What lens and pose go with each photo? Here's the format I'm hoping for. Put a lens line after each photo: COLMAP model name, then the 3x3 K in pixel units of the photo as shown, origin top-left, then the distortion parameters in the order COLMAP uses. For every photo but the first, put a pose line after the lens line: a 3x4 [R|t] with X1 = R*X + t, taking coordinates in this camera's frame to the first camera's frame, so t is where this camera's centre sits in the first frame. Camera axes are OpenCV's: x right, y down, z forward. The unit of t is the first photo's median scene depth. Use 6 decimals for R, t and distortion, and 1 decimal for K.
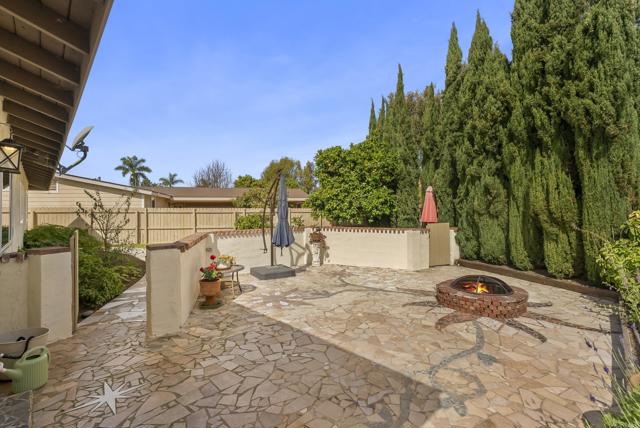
lens RADIAL K [[289.1, 0, 320.6], [0, 289.1, 212.2], [0, 0, 1]] dist [-0.005812, 0.001307]
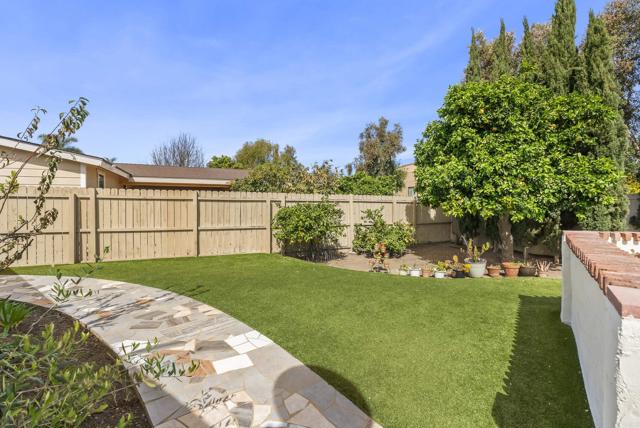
lens RADIAL K [[289.1, 0, 320.1], [0, 289.1, 212.2], [0, 0, 1]] dist [-0.005812, 0.001307]
pose [[0.987330, 0.004839, 0.158609, -0.493291], [-0.008517, 0.999710, 0.022518, 0.018259], [-0.158454, -0.023584, 0.987085, 0.743071]]
